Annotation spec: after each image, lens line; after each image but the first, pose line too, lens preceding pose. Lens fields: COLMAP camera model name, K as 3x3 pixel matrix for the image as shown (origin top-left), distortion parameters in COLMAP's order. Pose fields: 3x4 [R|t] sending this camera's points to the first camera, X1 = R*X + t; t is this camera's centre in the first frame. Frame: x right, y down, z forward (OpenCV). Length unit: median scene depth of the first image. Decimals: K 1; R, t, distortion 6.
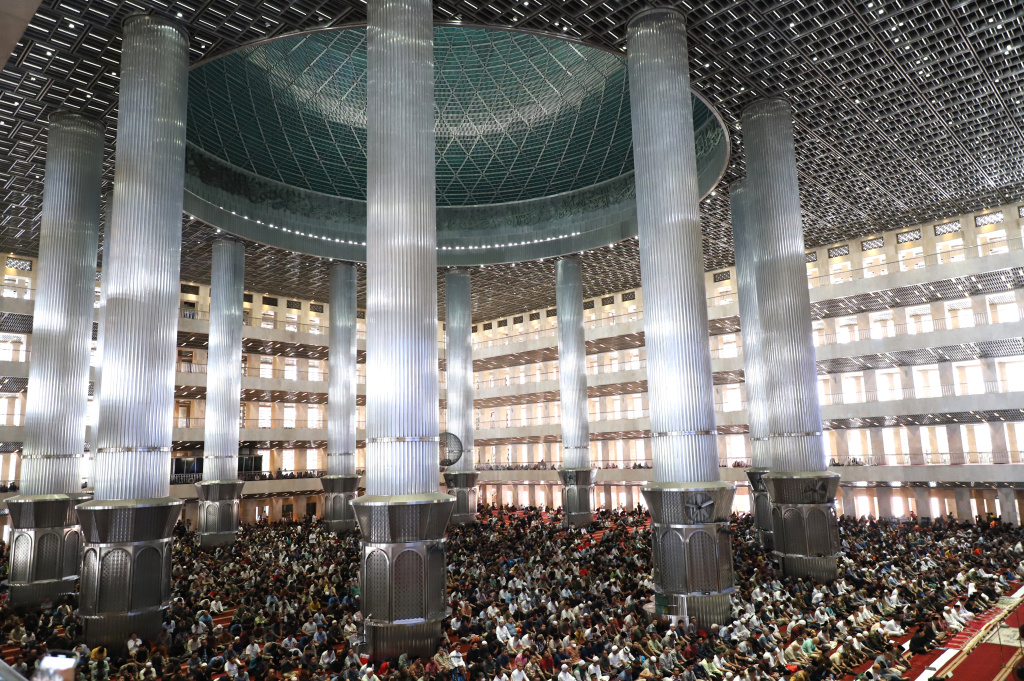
lens RADIAL K [[701.8, 0, 509.7], [0, 701.8, 344.5], [0, 0, 1]] dist [0.014808, -0.000219]
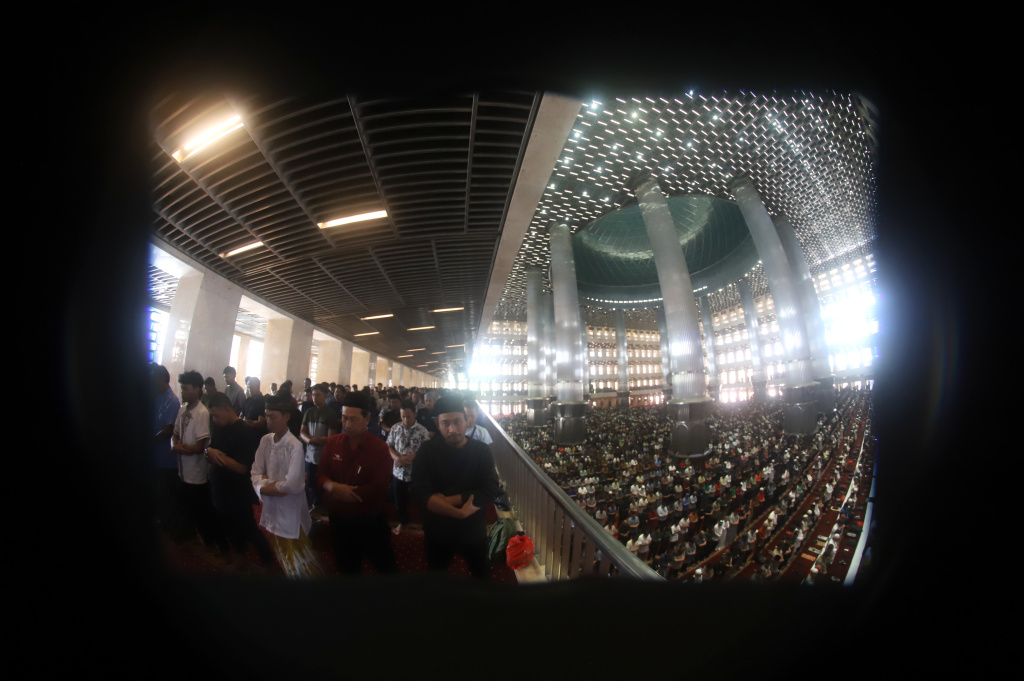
lens RADIAL K [[701.8, 0, 509.7], [0, 701.8, 344.5], [0, 0, 1]] dist [0.014808, -0.000219]
pose [[0.731254, -0.045623, -0.680578, 1.575462], [0.096915, 0.994588, 0.037458, -0.163201], [0.675185, -0.093350, 0.731718, -1.497603]]
